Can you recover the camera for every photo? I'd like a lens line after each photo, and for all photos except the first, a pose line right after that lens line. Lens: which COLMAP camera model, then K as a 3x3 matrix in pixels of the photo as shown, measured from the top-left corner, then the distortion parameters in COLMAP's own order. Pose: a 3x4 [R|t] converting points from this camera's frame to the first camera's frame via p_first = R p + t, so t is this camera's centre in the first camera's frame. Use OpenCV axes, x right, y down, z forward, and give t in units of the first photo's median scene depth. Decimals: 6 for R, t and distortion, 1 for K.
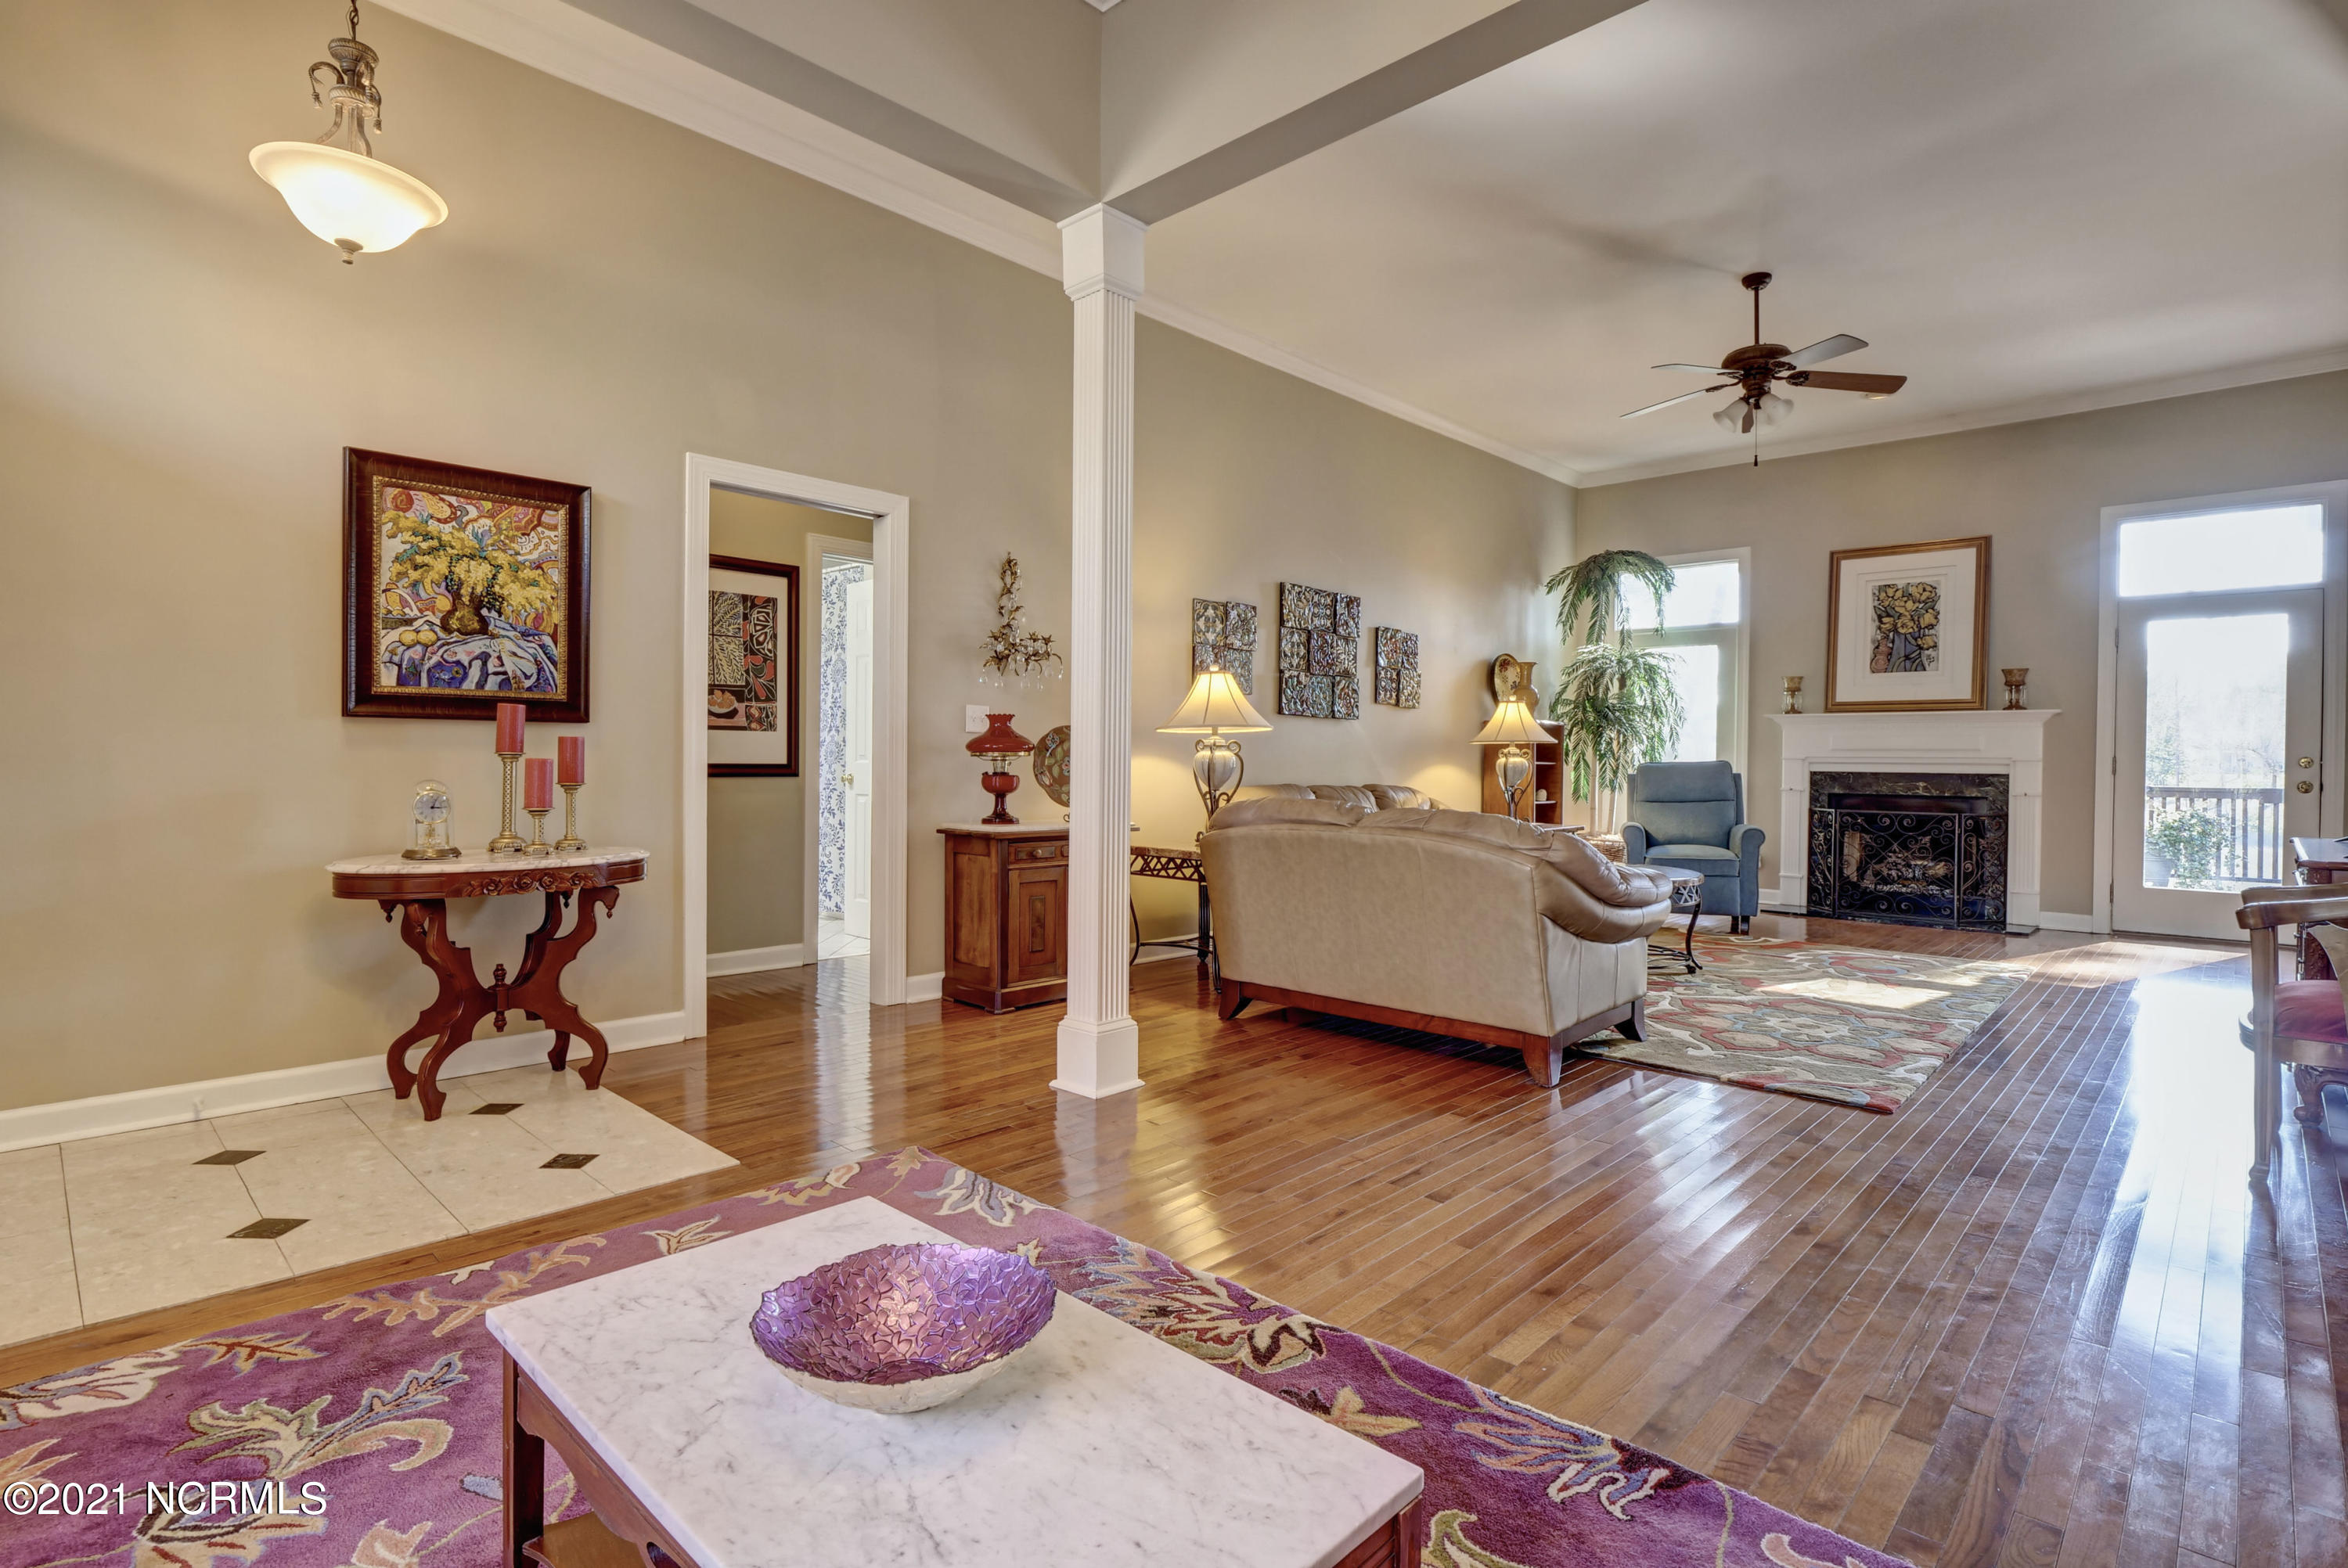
lens RADIAL K [[1135.8, 0, 1174.7], [0, 1135.8, 779.3], [0, 0, 1]] dist [-0.001479, -0.000063]
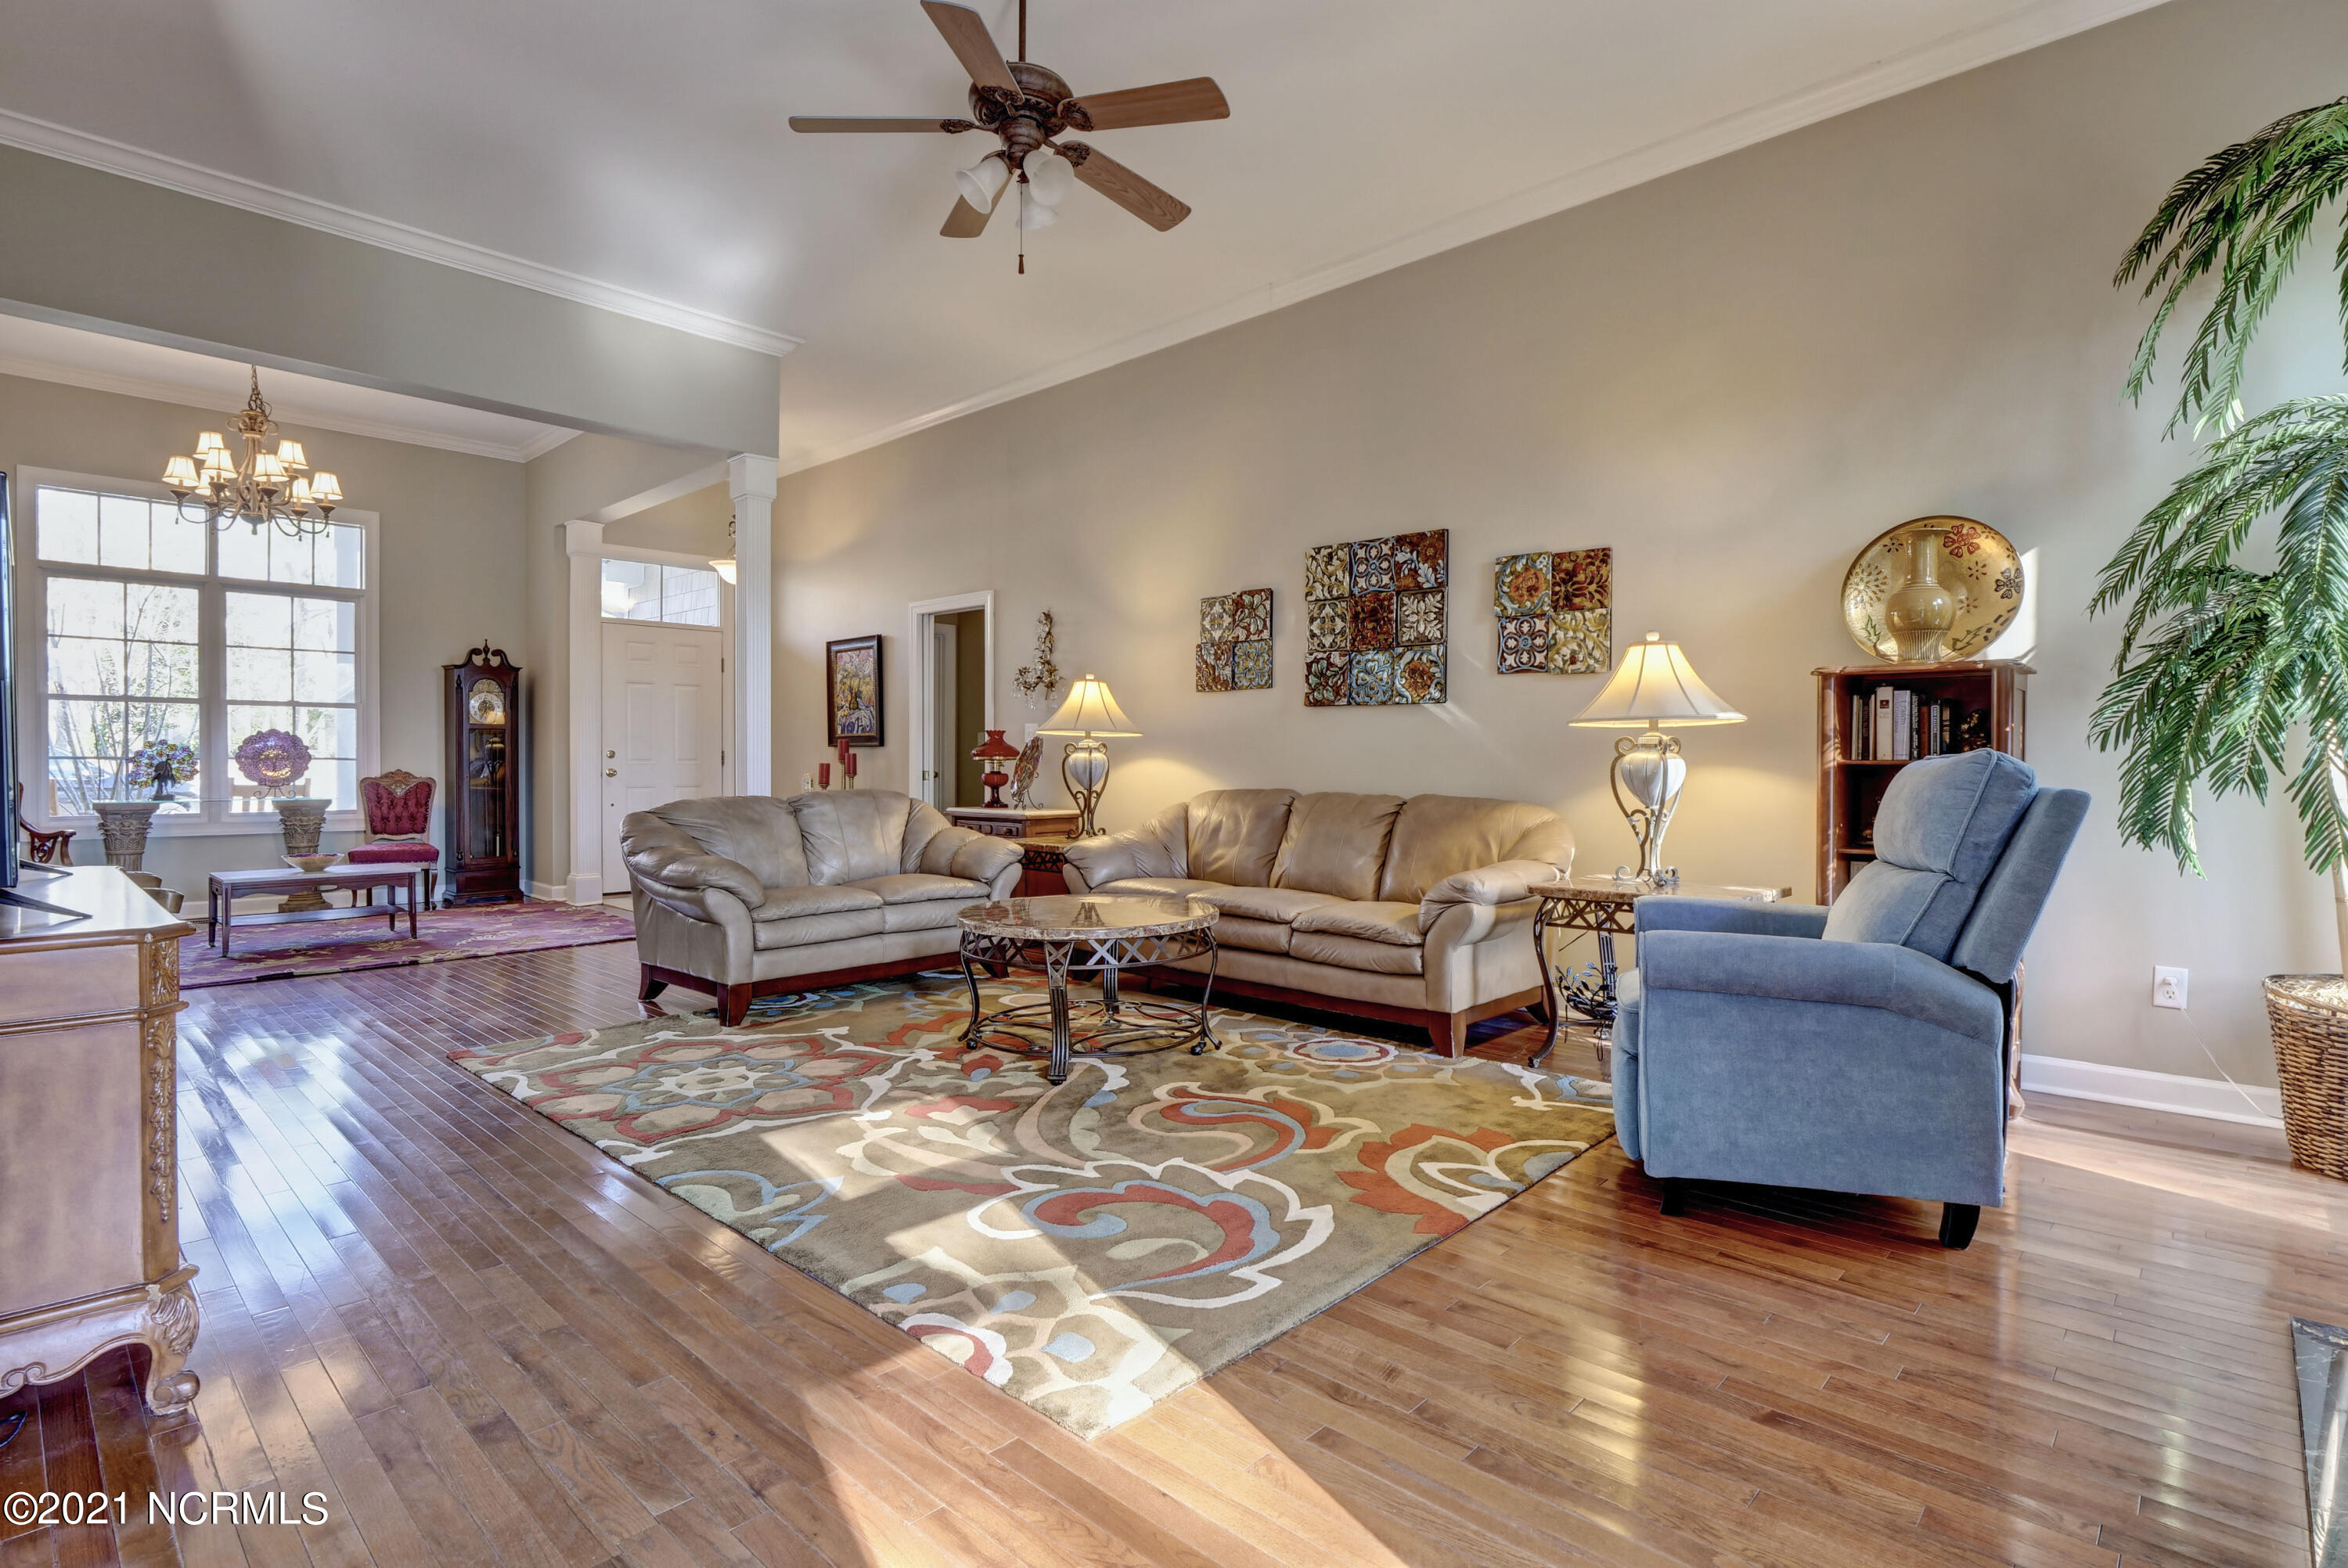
lens RADIAL K [[1135.8, 0, 1175.6], [0, 1135.8, 774.1], [0, 0, 1]] dist [-0.001479, -0.000063]
pose [[0.011520, -0.002736, -0.999930, 1.167244], [-0.023662, 0.999715, -0.003008, -0.004037], [0.999654, 0.023695, 0.011452, 1.127259]]
